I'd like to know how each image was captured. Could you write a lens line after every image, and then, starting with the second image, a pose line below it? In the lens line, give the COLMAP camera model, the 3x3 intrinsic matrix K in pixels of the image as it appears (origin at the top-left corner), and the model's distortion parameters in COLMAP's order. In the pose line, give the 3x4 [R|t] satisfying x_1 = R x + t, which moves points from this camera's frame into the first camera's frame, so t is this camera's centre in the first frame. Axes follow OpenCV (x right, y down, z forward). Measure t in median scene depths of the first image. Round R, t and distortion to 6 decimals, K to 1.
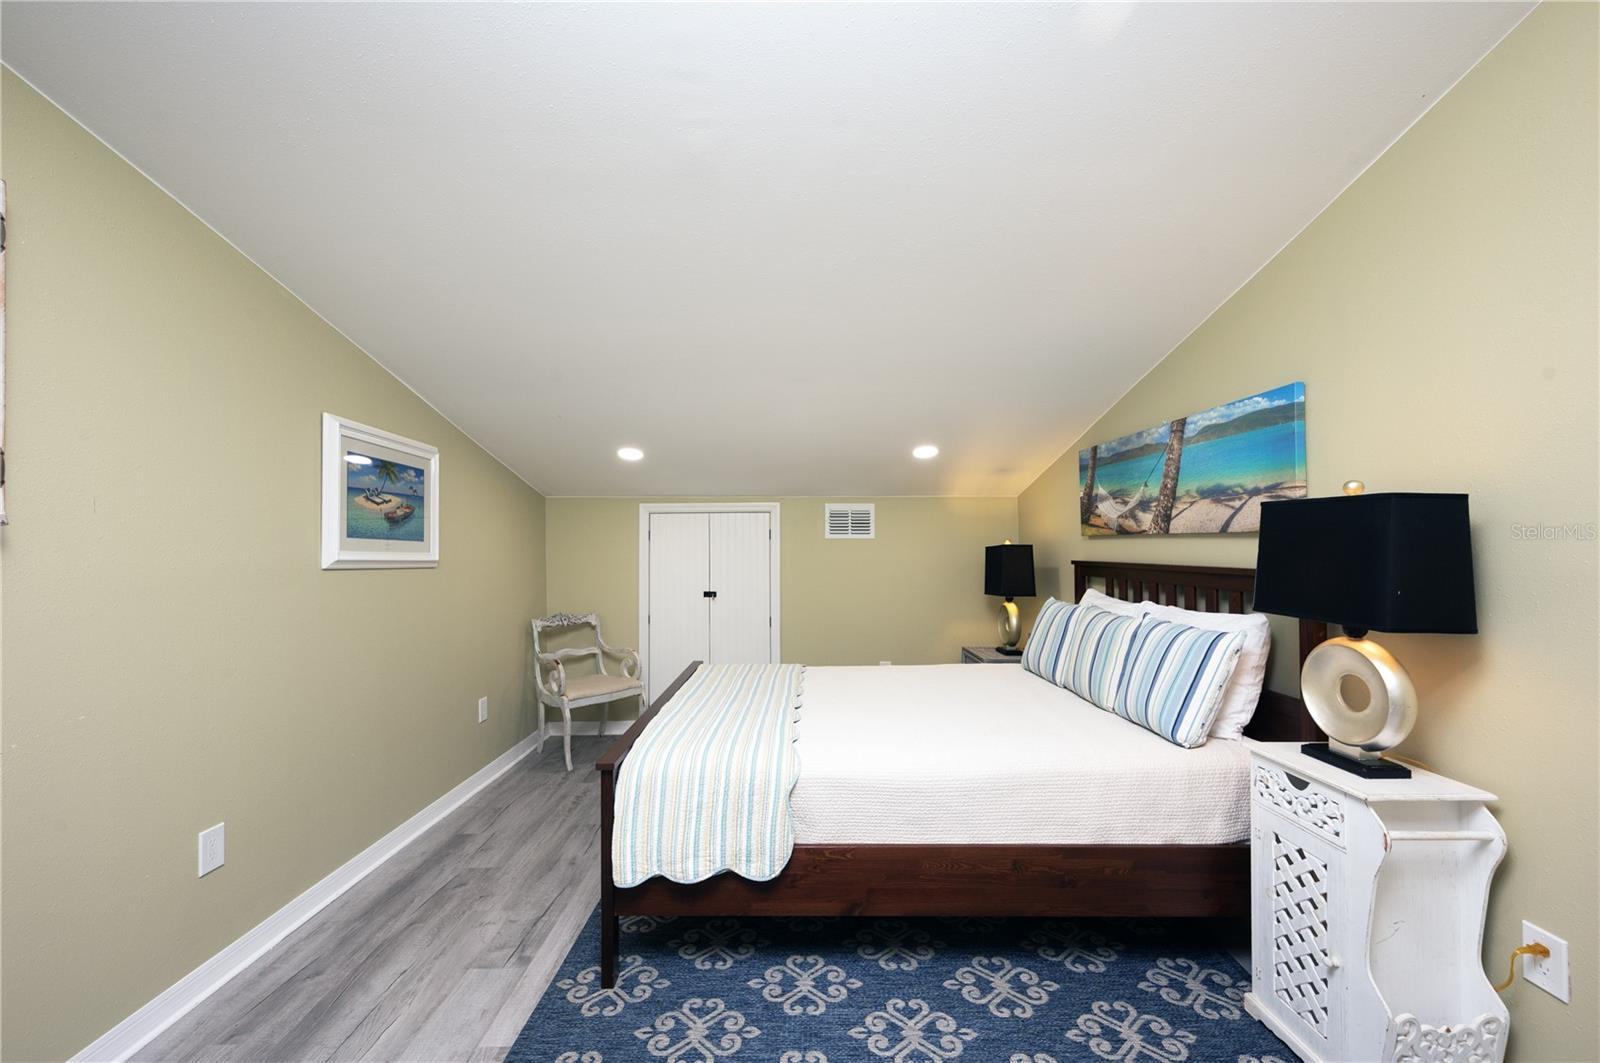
lens RADIAL K [[640.9, 0, 799.4], [0, 640.9, 540.5], [0, 0, 1]] dist [0.003231, -0.001379]
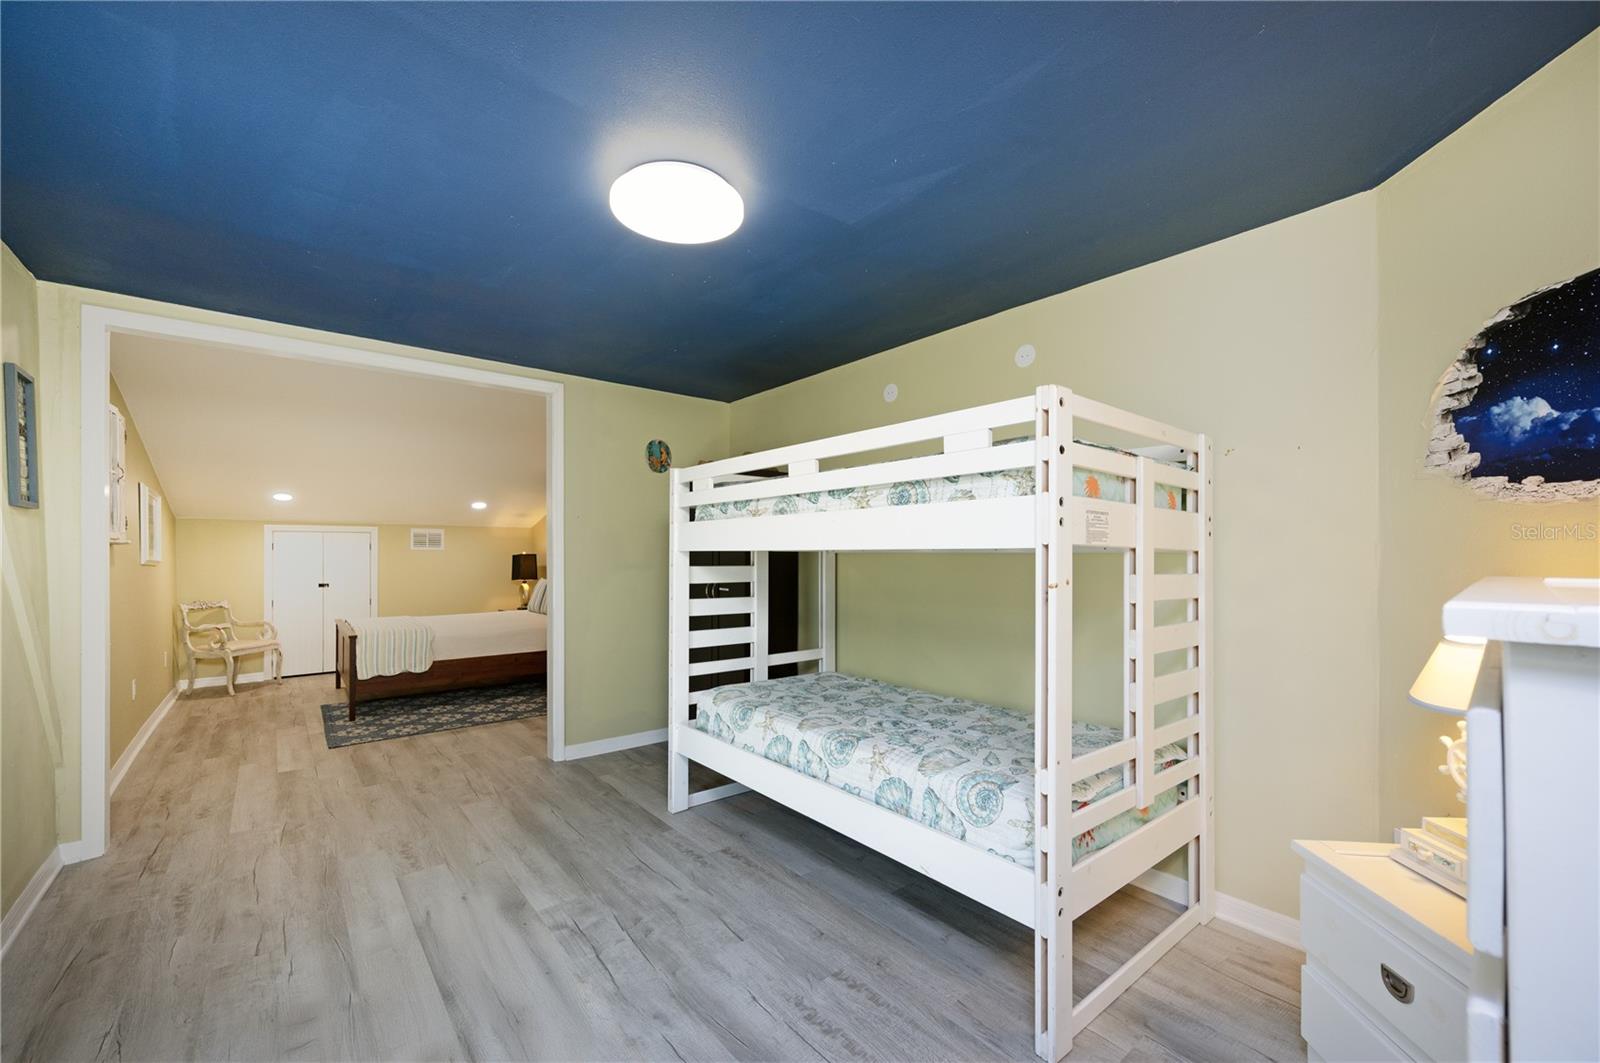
lens RADIAL K [[640.9, 0, 802.9], [0, 640.9, 553.3], [0, 0, 1]] dist [0.003231, -0.001379]
pose [[0.772961, 0.004168, 0.634440, -0.389312], [-0.007893, 0.999964, 0.003046, -0.011925], [-0.634405, -0.007362, 0.772966, -1.583871]]
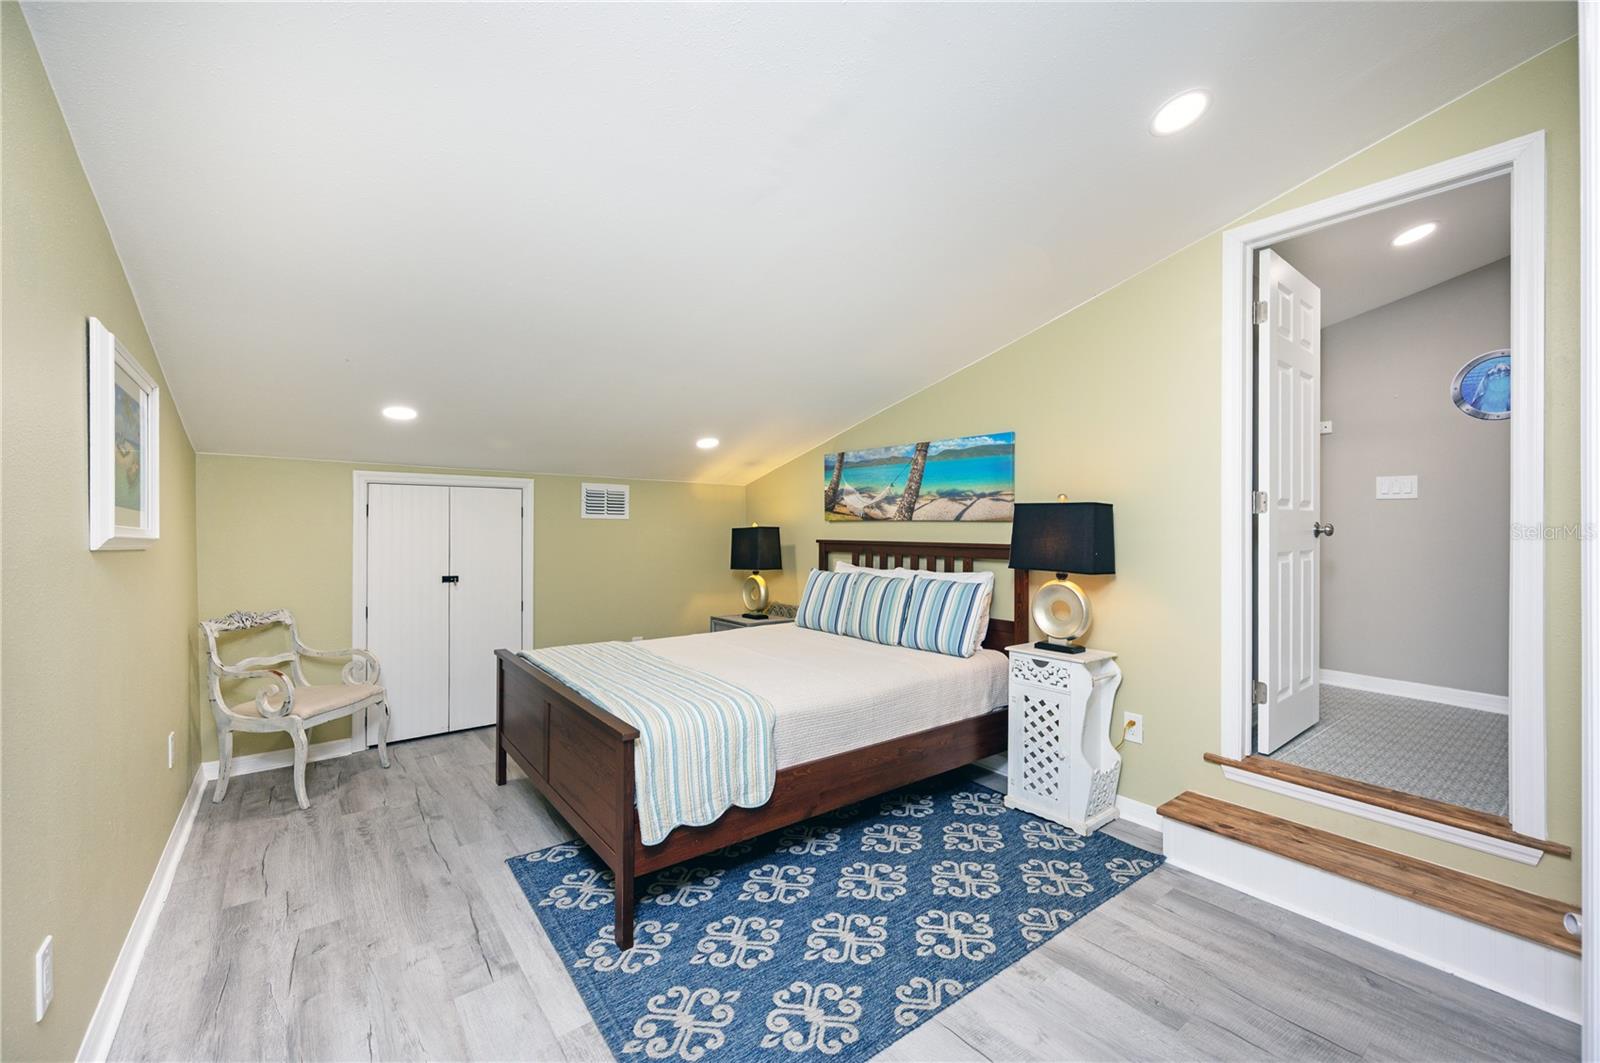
lens RADIAL K [[640.9, 0, 804.7], [0, 640.9, 532.0], [0, 0, 1]] dist [0.003231, -0.001379]
pose [[0.786753, 0.006808, 0.617230, -0.513985], [-0.016160, 0.999824, 0.009571, 0.005349], [-0.617056, -0.017505, 0.786724, 0.012213]]
